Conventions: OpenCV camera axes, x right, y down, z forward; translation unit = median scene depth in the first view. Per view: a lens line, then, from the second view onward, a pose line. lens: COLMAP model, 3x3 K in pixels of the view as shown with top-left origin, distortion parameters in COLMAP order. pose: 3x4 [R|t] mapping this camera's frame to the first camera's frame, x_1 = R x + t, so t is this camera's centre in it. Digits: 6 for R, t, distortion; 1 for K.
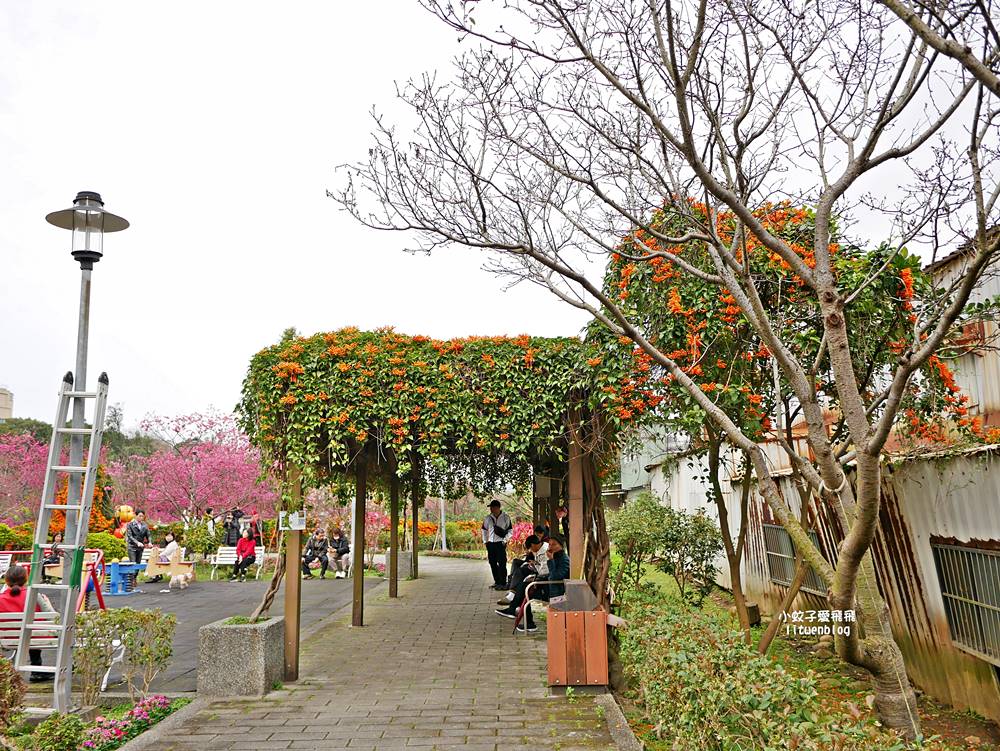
lens RADIAL K [[829.7, 0, 501.5], [0, 829.7, 371.5], [0, 0, 1]] dist [-0.054108, 0.036414]
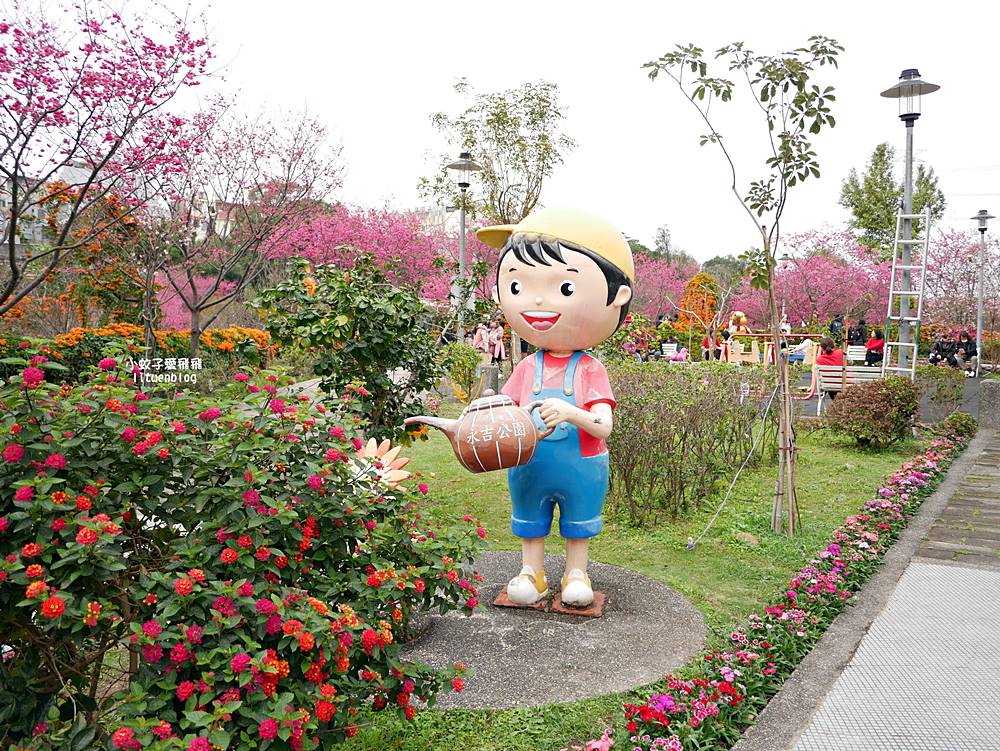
lens RADIAL K [[829.7, 0, 499.0], [0, 829.7, 362.1], [0, 0, 1]] dist [-0.054108, 0.036414]
pose [[0.824689, 0.050018, -0.563371, -0.254897], [0.067620, 0.980218, 0.186011, -0.033958], [0.561530, -0.191496, 0.804992, -0.558123]]
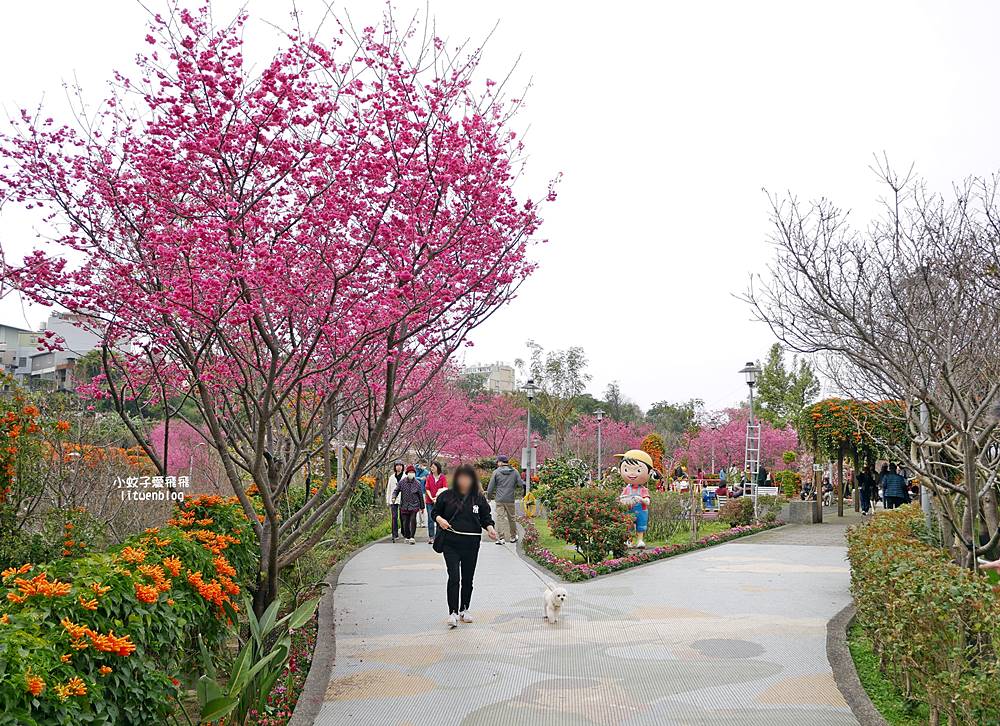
lens RADIAL K [[847.2, 0, 518.3], [0, 847.2, 380.5], [0, 0, 1]] dist [-0.036880, 0.007504]
pose [[0.873666, -0.025064, -0.485880, 0.275552], [0.053355, 0.997585, 0.044477, -0.317796], [0.483592, -0.064782, 0.872893, -2.120626]]
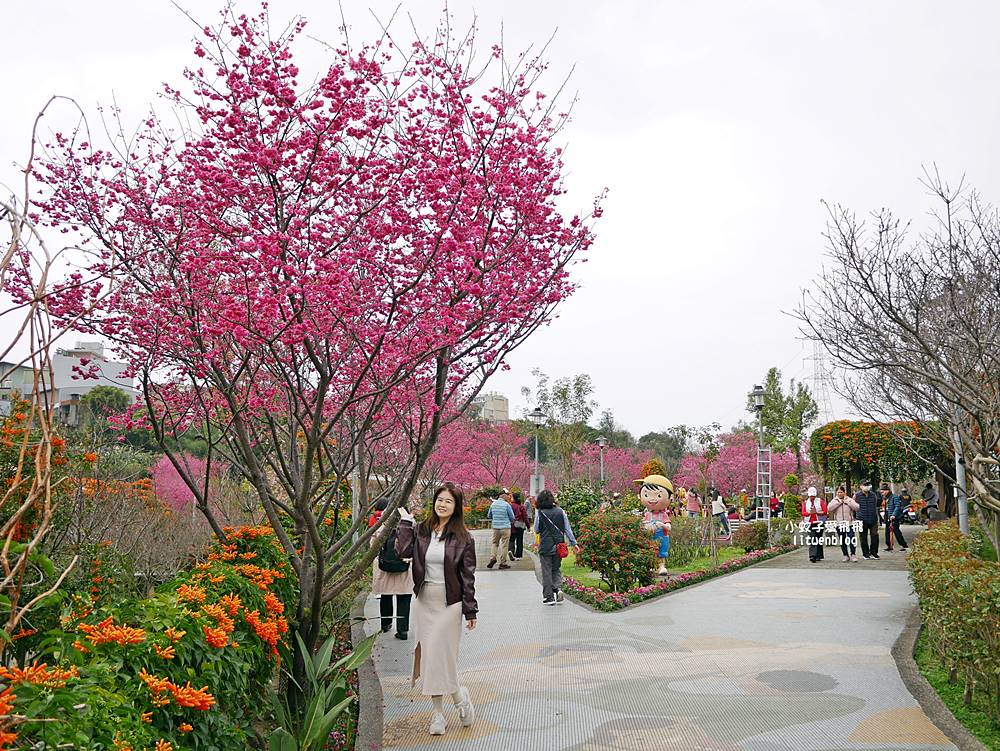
lens RADIAL K [[829.7, 0, 505.9], [0, 829.7, 370.6], [0, 0, 1]] dist [-0.054108, 0.036414]
pose [[0.870637, -0.062064, -0.487995, 0.192585], [0.069216, 0.997596, -0.003387, -0.311466], [0.487032, -0.030828, 0.872840, -2.104442]]
